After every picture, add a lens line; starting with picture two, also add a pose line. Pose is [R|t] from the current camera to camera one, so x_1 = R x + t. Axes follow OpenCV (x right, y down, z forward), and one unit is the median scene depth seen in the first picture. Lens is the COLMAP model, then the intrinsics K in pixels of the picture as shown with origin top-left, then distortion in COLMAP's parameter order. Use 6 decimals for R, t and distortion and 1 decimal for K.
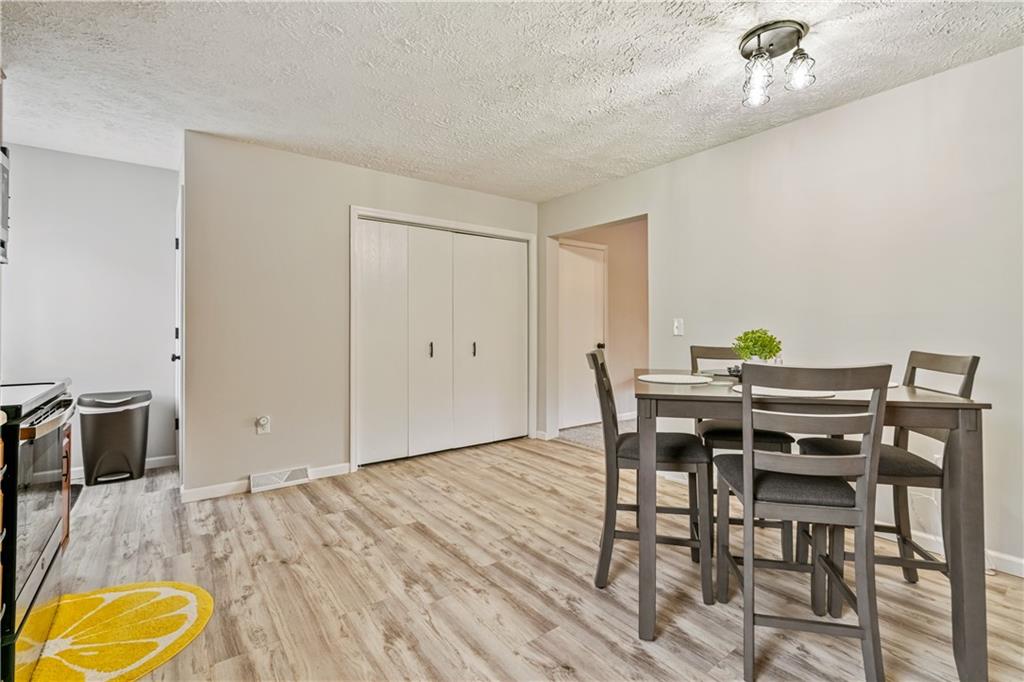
lens RADIAL K [[462.3, 0, 506.7], [0, 462.3, 331.7], [0, 0, 1]] dist [-0.001346, 0.002114]
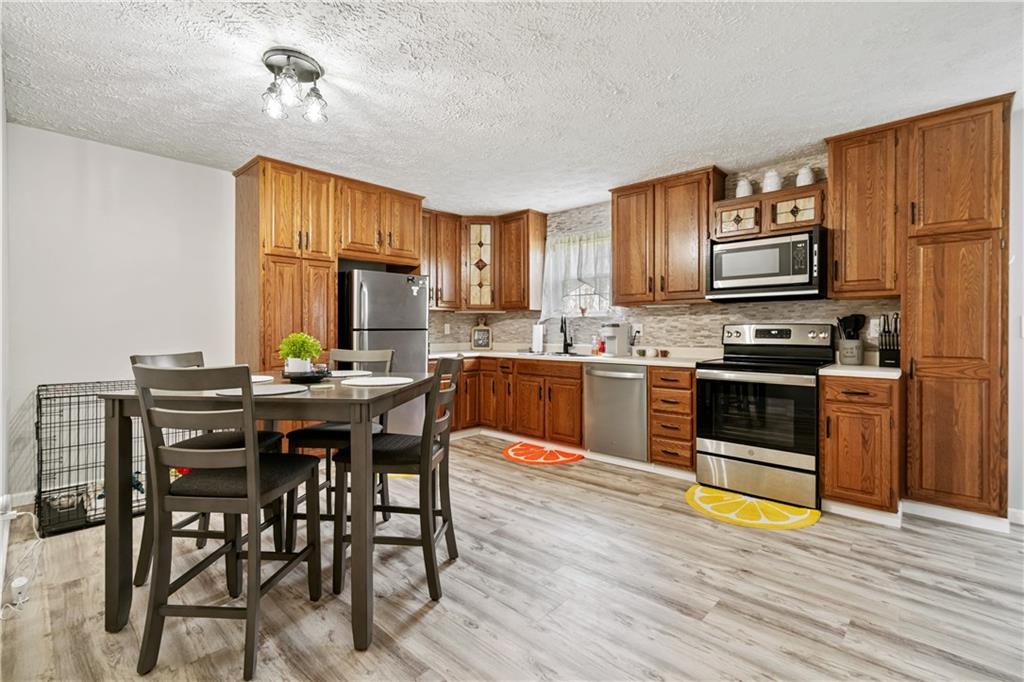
lens RADIAL K [[462.3, 0, 513.8], [0, 462.3, 334.9], [0, 0, 1]] dist [-0.001346, 0.002114]
pose [[-0.984328, 0.001789, -0.176336, 0.239854], [-0.000095, 0.999943, 0.010675, -0.012399], [0.176345, 0.010525, -0.984272, 2.011333]]
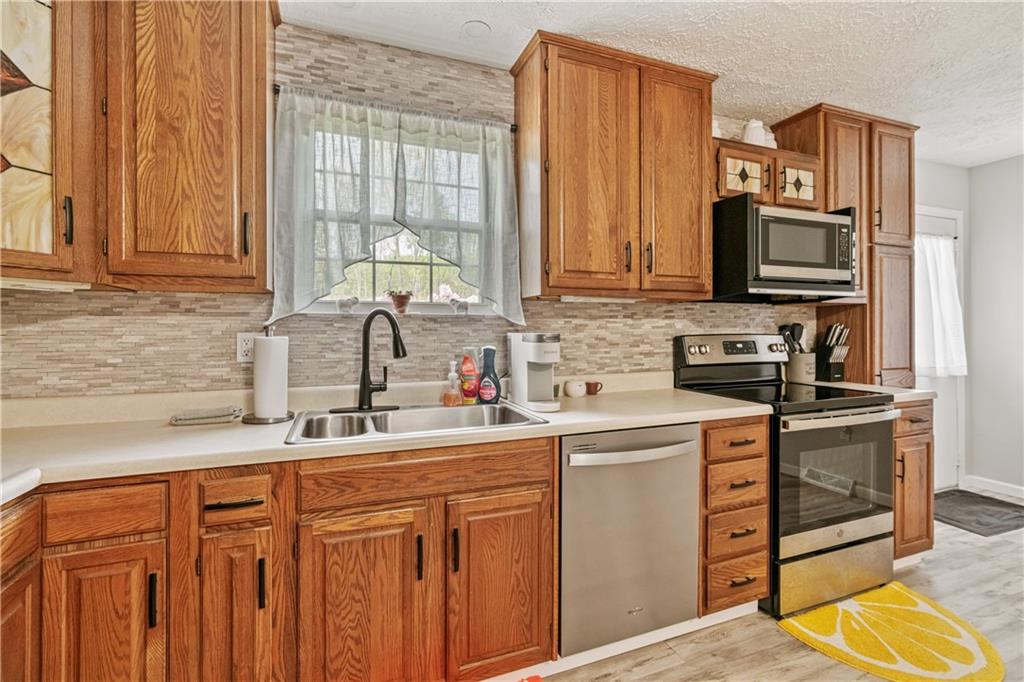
lens RADIAL K [[462.3, 0, 515.8], [0, 462.3, 330.4], [0, 0, 1]] dist [-0.001346, 0.002114]
pose [[-0.266702, 0.003307, -0.963773, 0.341323], [0.001646, 0.999994, 0.002976, -0.047505], [0.963778, -0.000793, -0.266706, 0.350423]]
